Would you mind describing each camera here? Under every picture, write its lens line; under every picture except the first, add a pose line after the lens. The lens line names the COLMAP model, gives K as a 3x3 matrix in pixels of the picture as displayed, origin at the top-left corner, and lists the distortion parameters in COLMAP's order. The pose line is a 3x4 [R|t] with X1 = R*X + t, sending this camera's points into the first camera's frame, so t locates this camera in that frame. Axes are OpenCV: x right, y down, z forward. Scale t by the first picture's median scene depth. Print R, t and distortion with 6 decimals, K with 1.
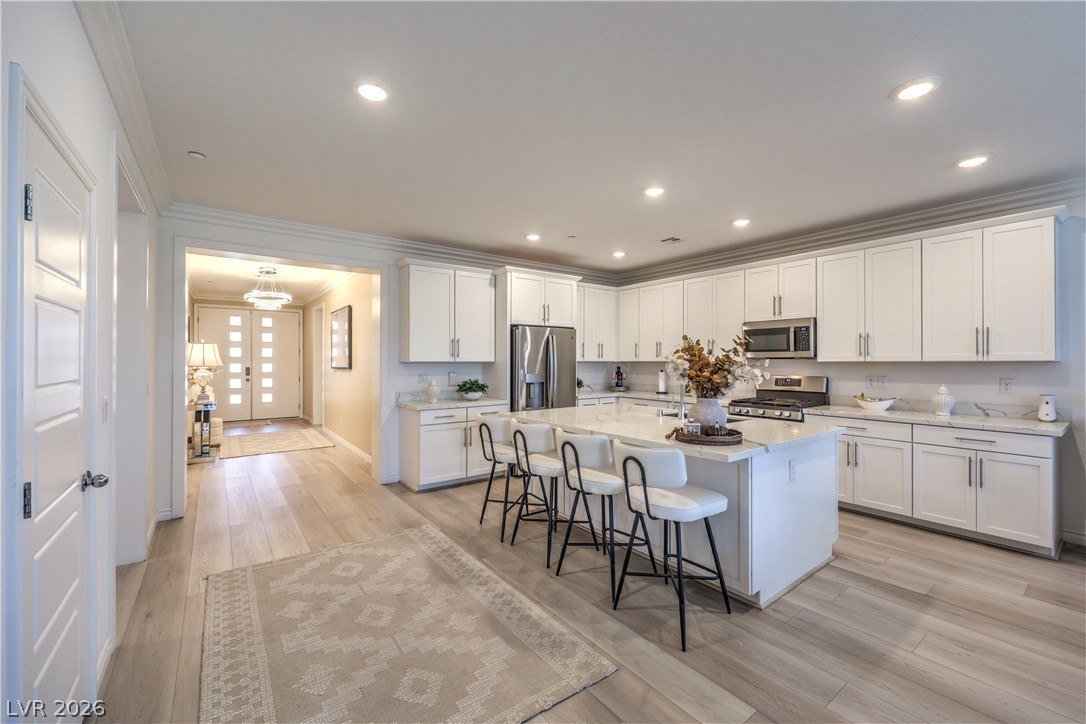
lens RADIAL K [[430.3, 0, 543.0], [0, 430.3, 362.0], [0, 0, 1]] dist [-0.012739, -0.000073]
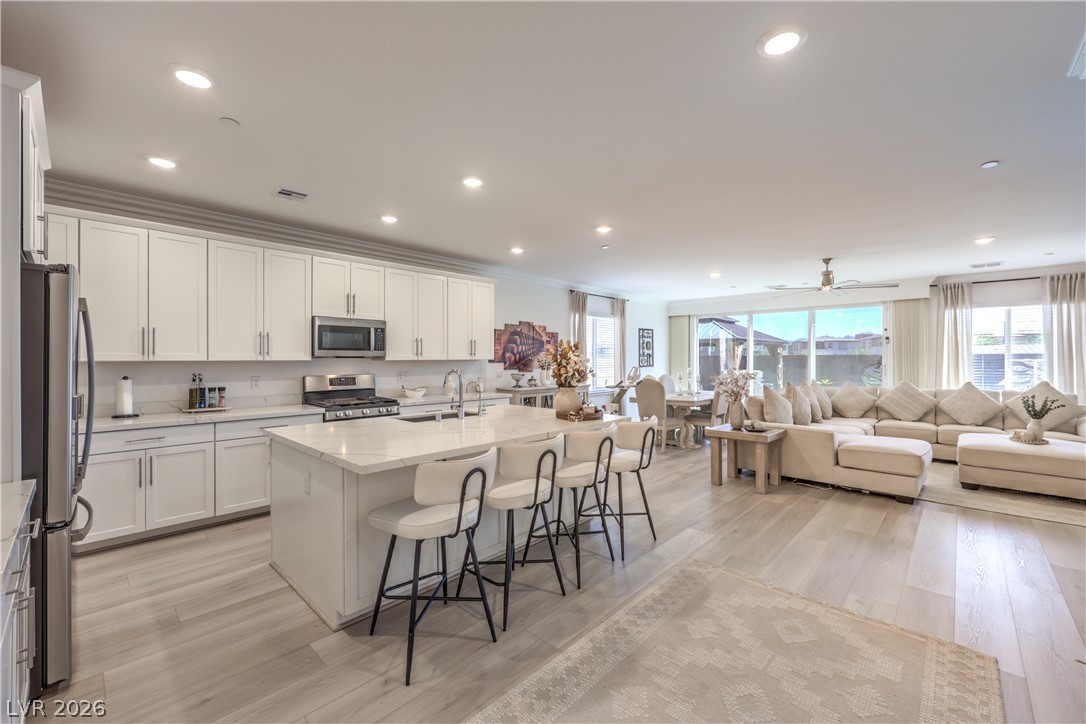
lens RADIAL K [[447.4, 0, 546.7], [0, 447.4, 358.6], [0, 0, 1]] dist [-0.000949, 0.000110]
pose [[-0.177652, 0.001889, 0.984092, -0.520260], [0.005317, 0.999985, -0.000960, -0.001918], [-0.984079, 0.005062, -0.177660, 0.704451]]
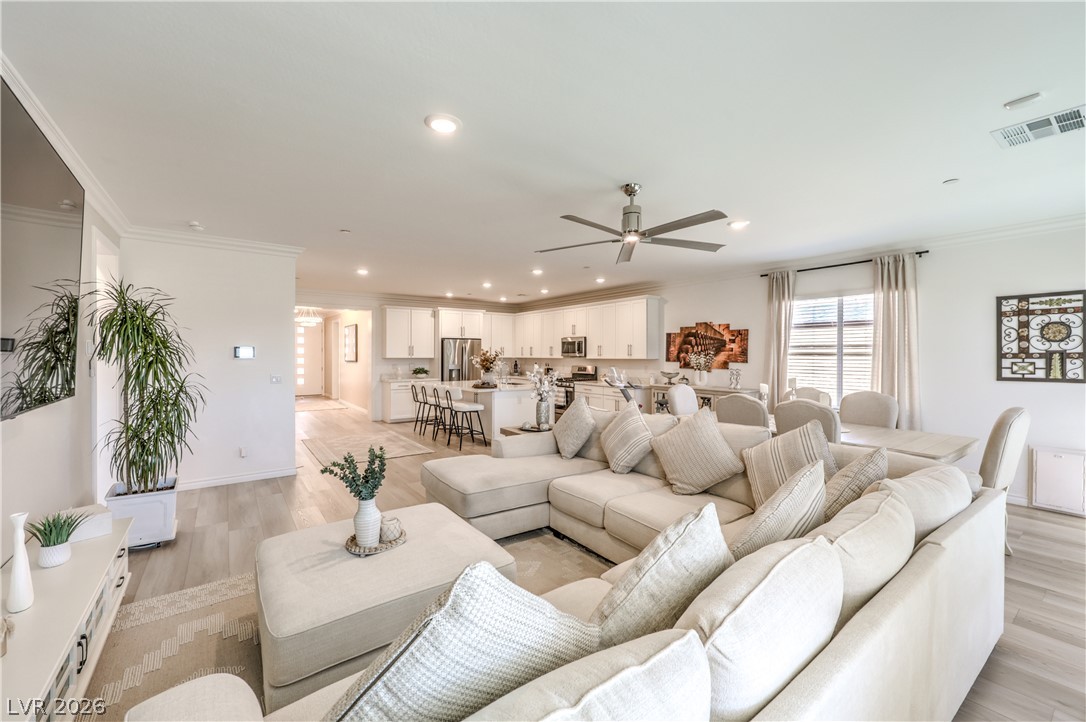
lens RADIAL K [[447.4, 0, 546.7], [0, 447.4, 357.6], [0, 0, 1]] dist [-0.000949, 0.000110]
pose [[0.999751, 0.003219, -0.022066, 0.446334], [-0.003144, 0.999989, 0.003461, -0.011017], [0.022077, -0.003390, 0.999751, -0.982721]]
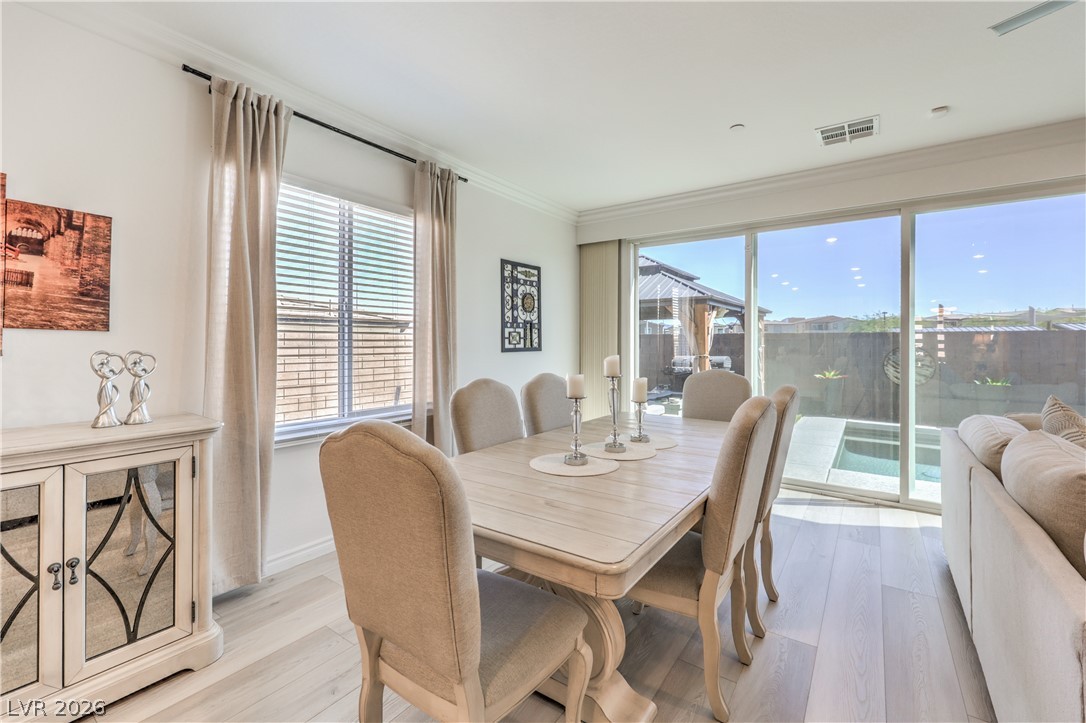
lens RADIAL K [[461.9, 0, 540.4], [0, 461.9, 346.8], [0, 0, 1]] dist [-0.002194, -0.000351]
pose [[-0.299681, -0.009157, 0.953996, 0.514057], [-0.000152, 0.999954, 0.009550, 0.018076], [-0.954039, 0.002717, -0.299669, 0.140489]]
